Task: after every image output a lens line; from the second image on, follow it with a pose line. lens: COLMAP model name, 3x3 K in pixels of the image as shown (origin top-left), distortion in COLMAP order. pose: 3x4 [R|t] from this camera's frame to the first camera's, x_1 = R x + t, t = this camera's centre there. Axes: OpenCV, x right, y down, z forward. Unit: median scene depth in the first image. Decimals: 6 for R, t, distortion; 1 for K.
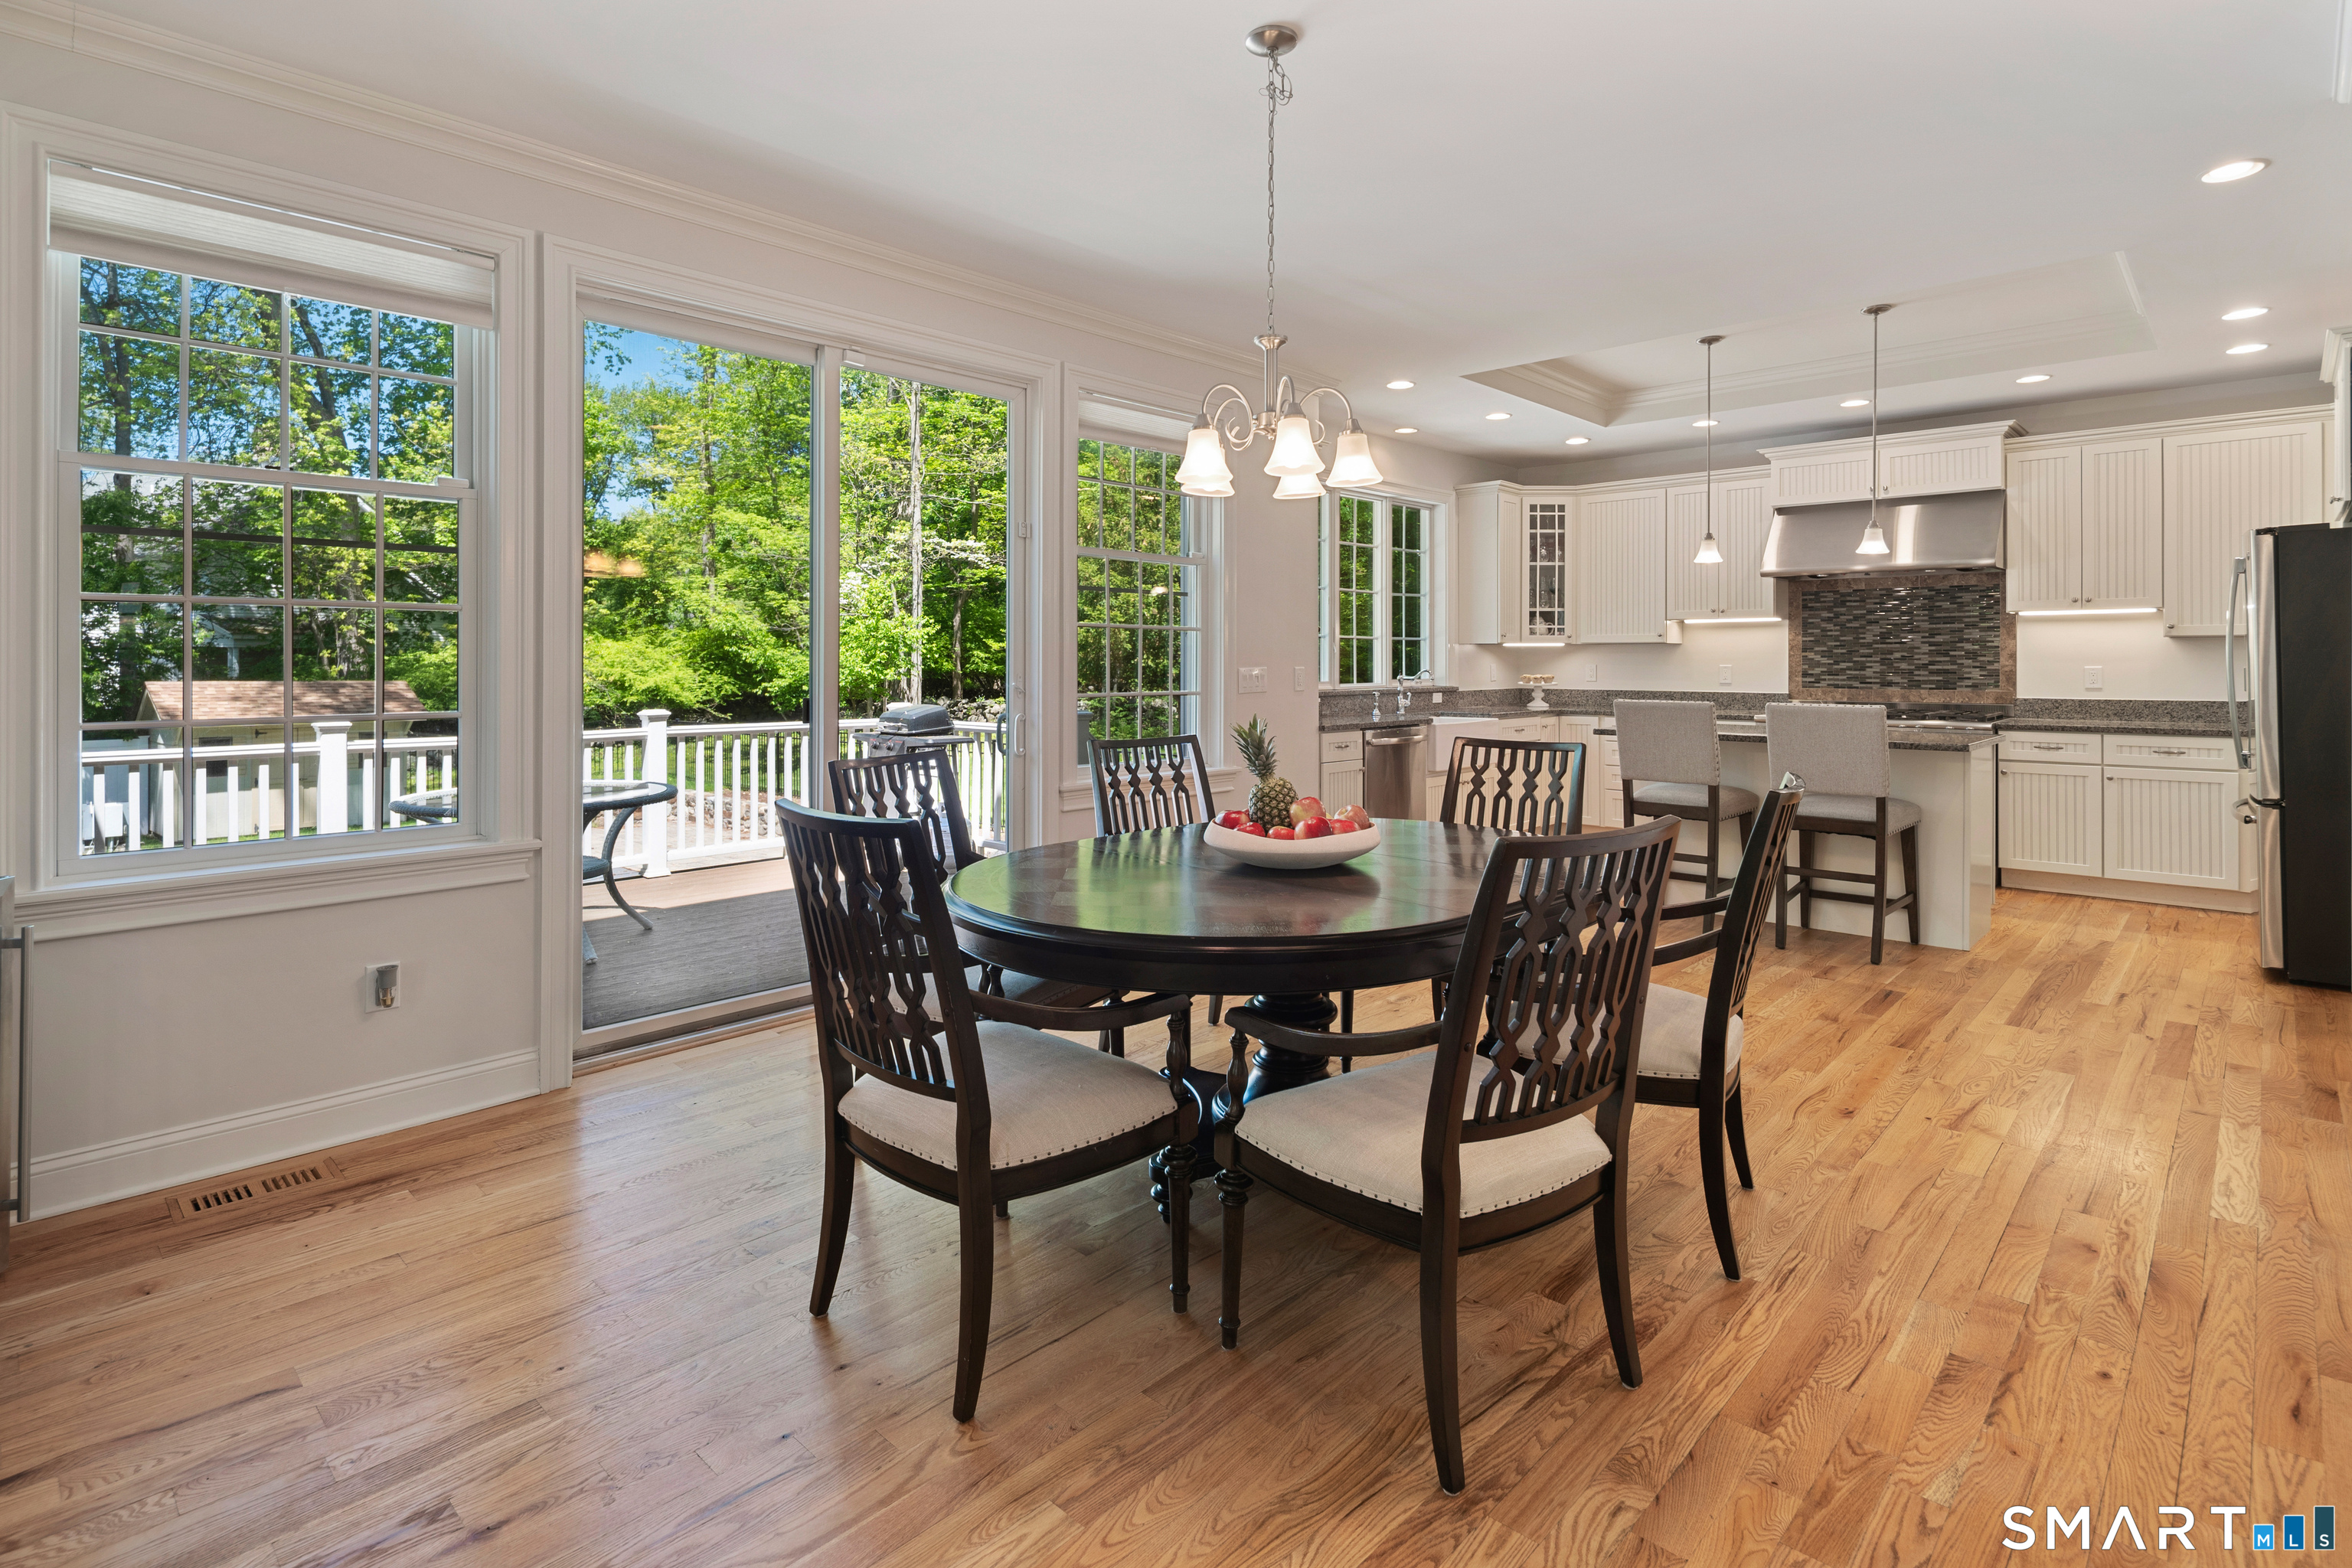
lens RADIAL K [[1176.3, 0, 1200.9], [0, 1176.3, 662.6], [0, 0, 1]] dist [0.003055, 0.000032]
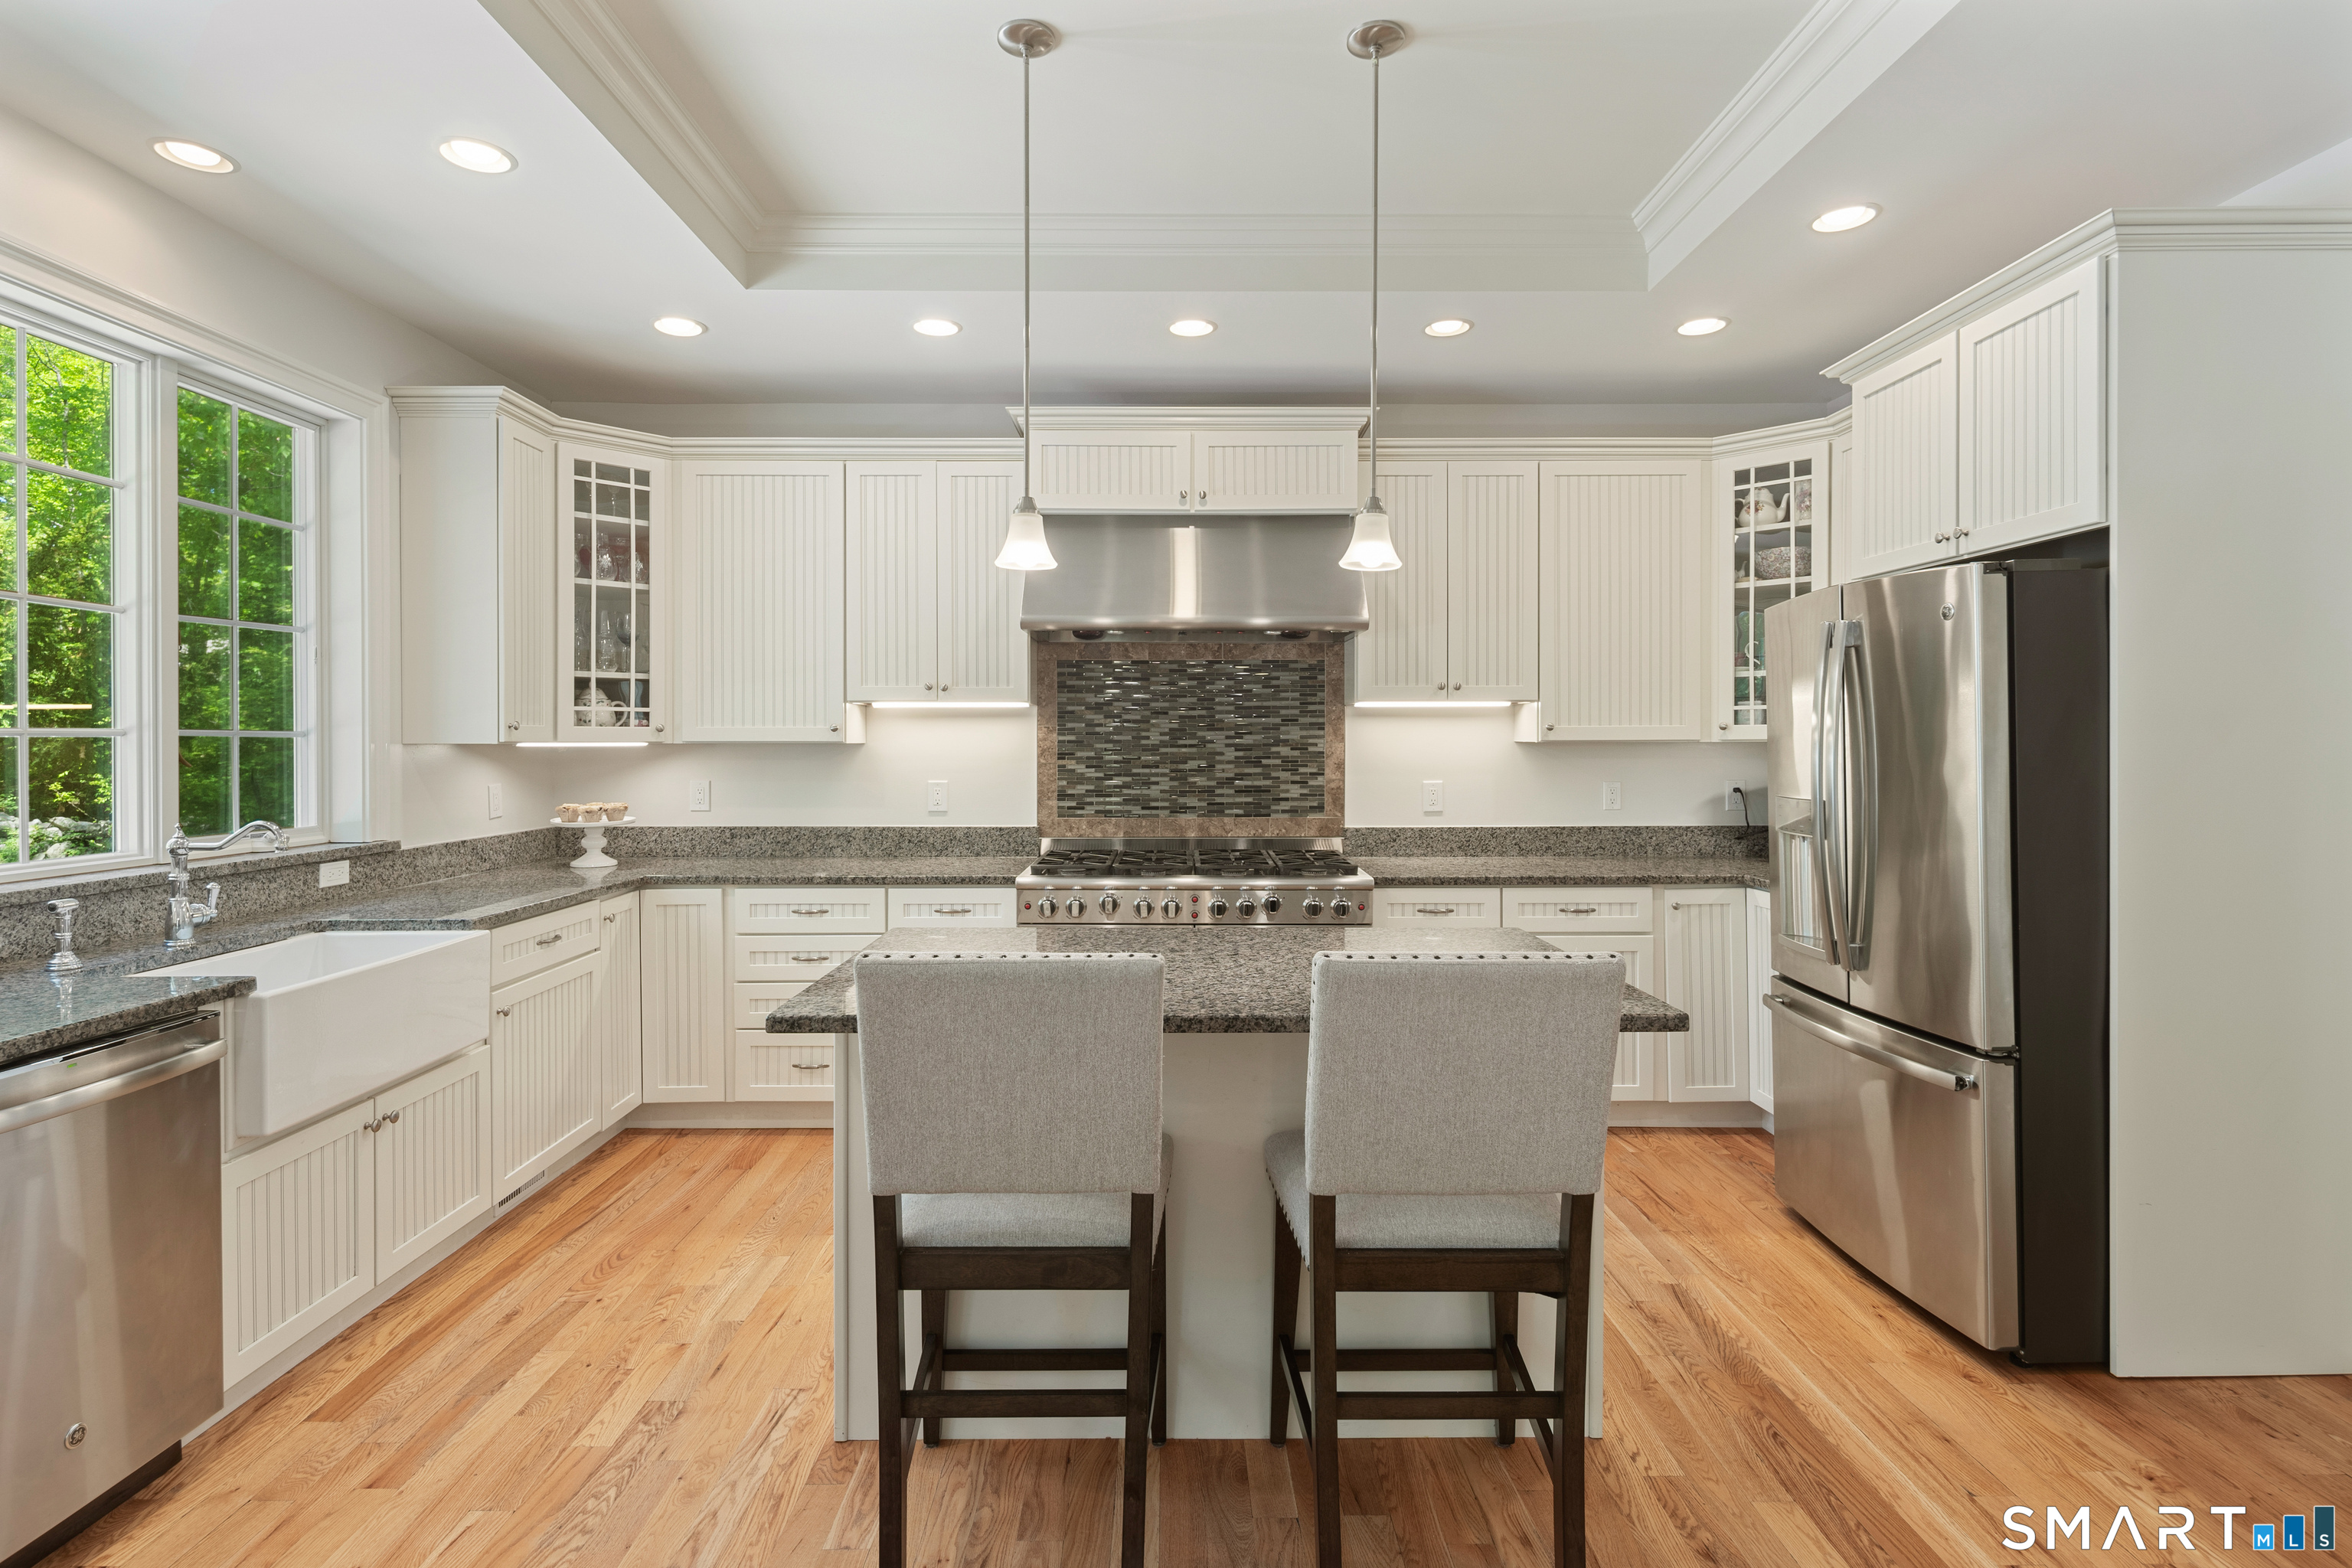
lens RADIAL K [[1176.3, 0, 1191.3], [0, 1176.3, 745.0], [0, 0, 1]] dist [0.003055, 0.000032]
pose [[0.734445, -0.001392, 0.678667, 0.144390], [0.001353, 0.999999, 0.000588, -0.016403], [-0.678667, 0.000486, 0.734446, 0.497086]]
